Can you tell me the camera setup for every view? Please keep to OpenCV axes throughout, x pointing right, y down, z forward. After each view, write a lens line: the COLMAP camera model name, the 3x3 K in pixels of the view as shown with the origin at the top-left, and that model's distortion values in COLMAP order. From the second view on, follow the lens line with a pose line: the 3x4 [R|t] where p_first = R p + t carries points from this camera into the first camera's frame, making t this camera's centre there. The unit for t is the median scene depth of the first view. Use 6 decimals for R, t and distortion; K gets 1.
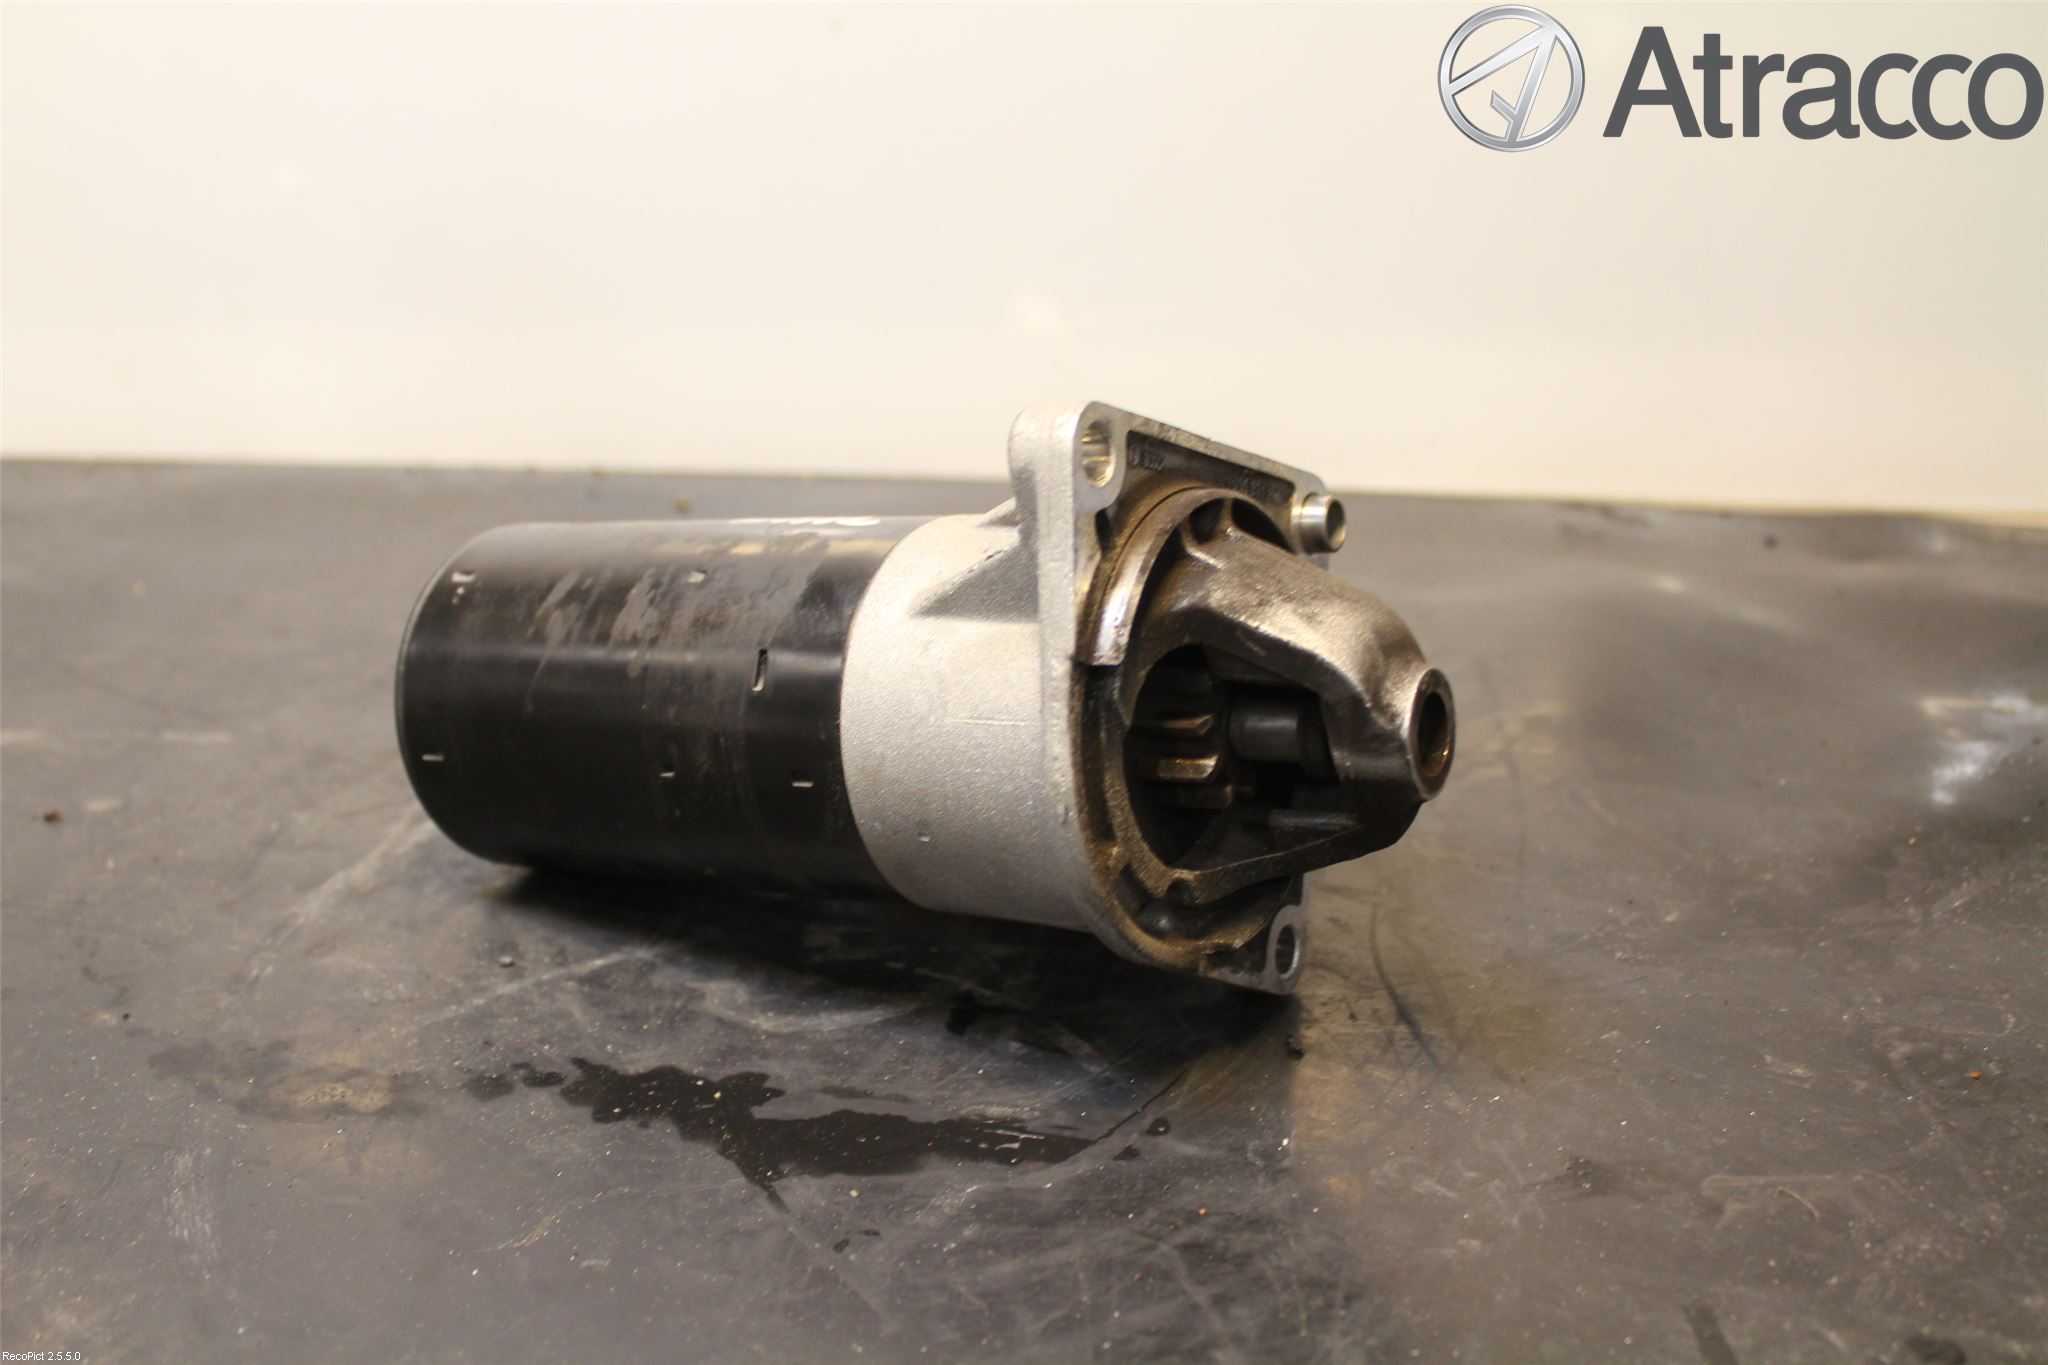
lens RADIAL K [[1965.2, 0, 1024.0], [0, 1965.2, 682.5], [0, 0, 1]] dist [-0.131027, 0.153133]
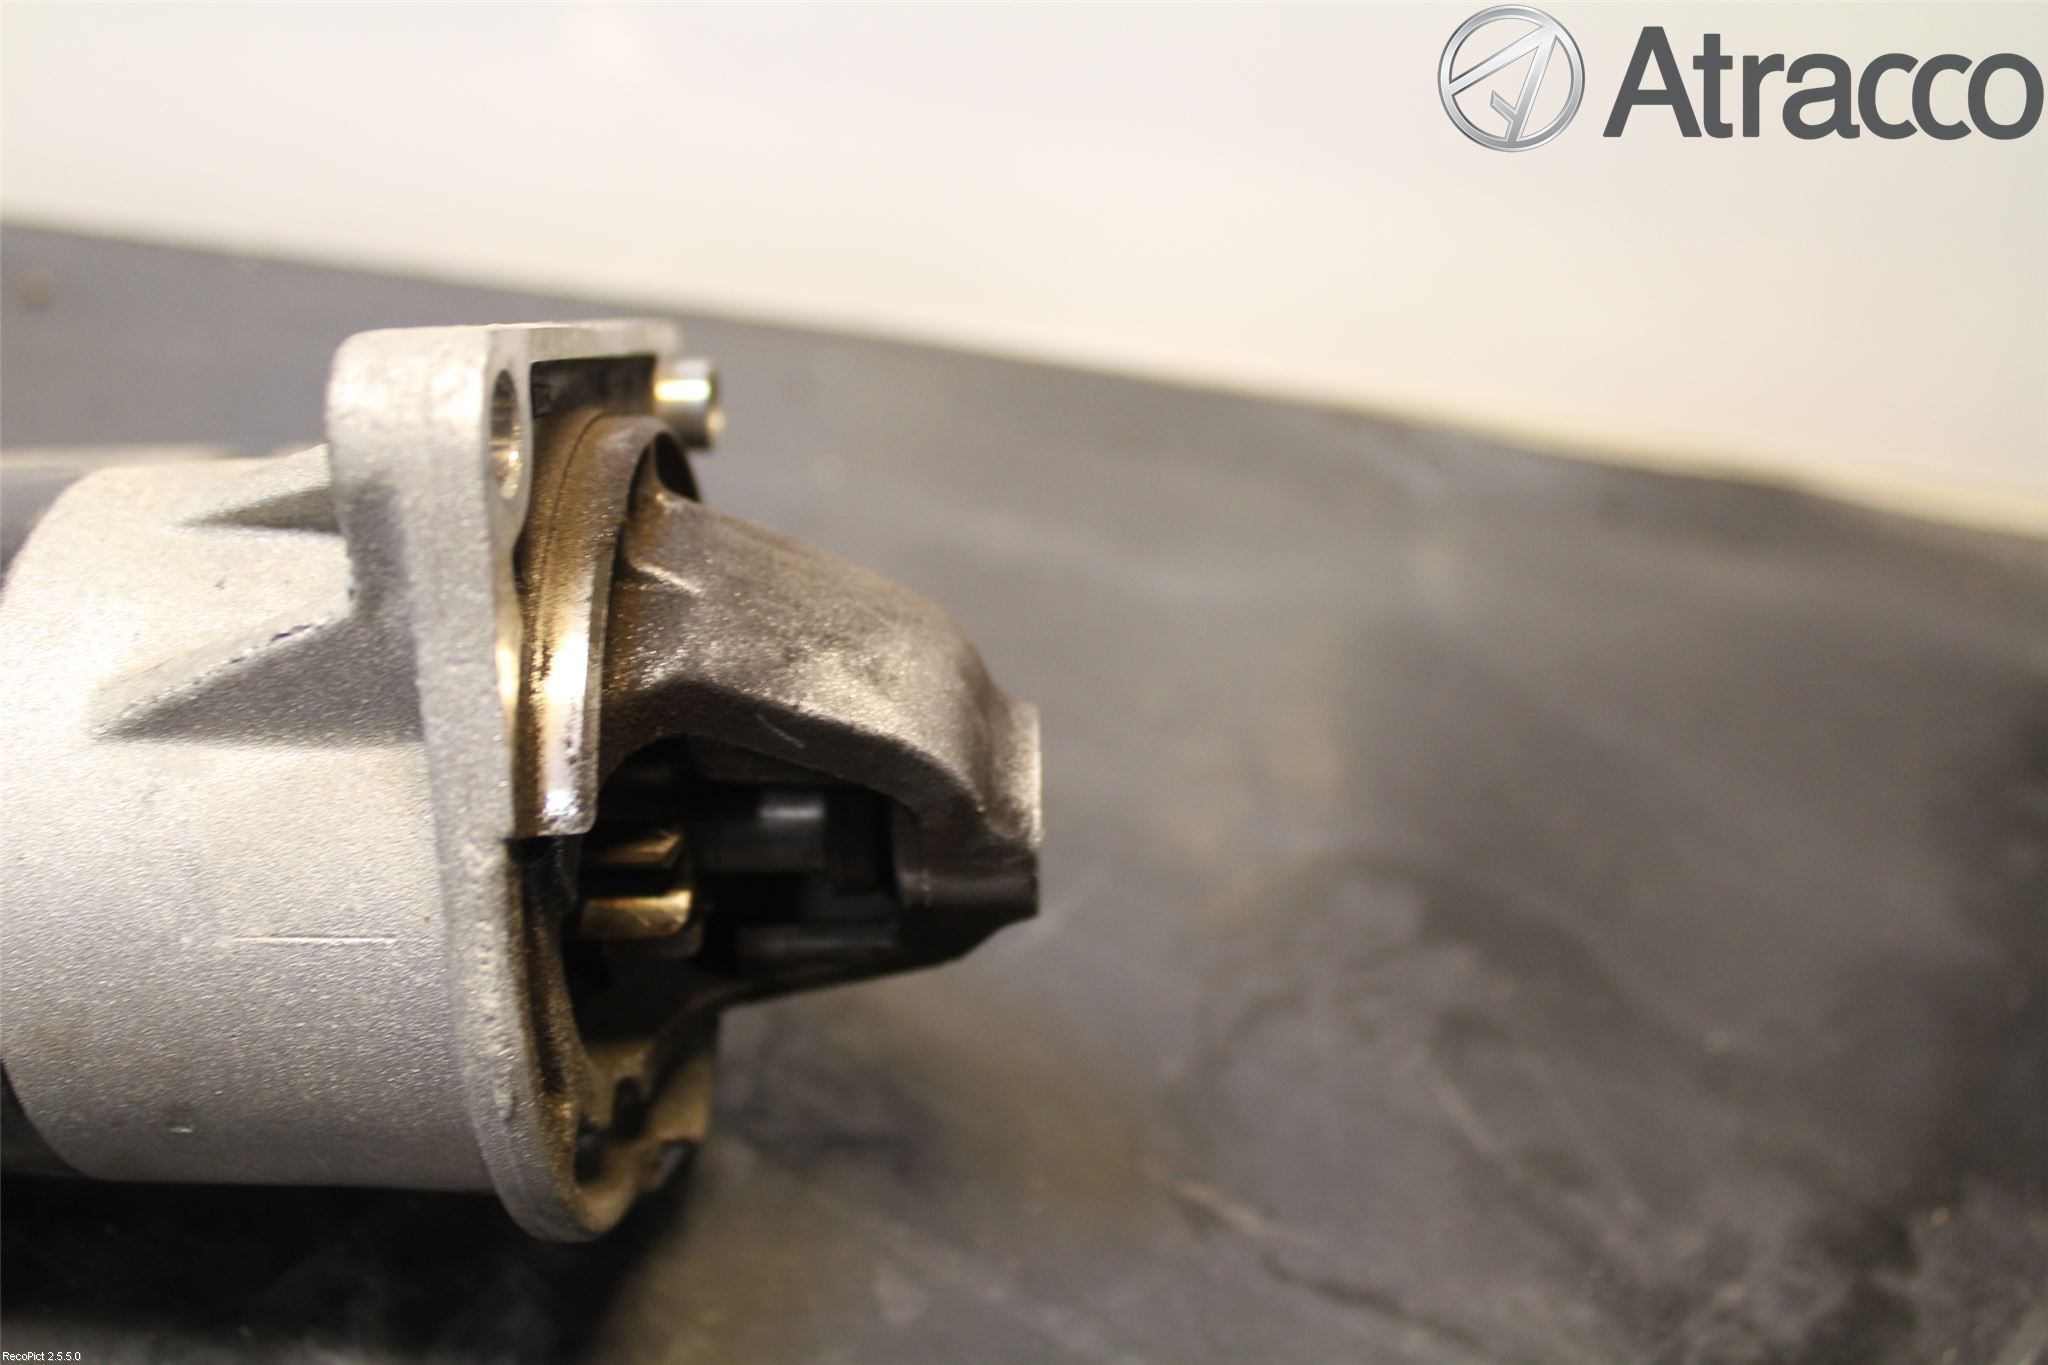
lens RADIAL K [[1965.2, 0, 1024.0], [0, 1965.2, 682.5], [0, 0, 1]] dist [-0.131027, 0.153133]
pose [[0.851558, -0.149216, 0.502577, -0.108461], [0.051066, 0.977690, 0.203753, -0.146758], [-0.521767, -0.147843, 0.840179, 0.489005]]
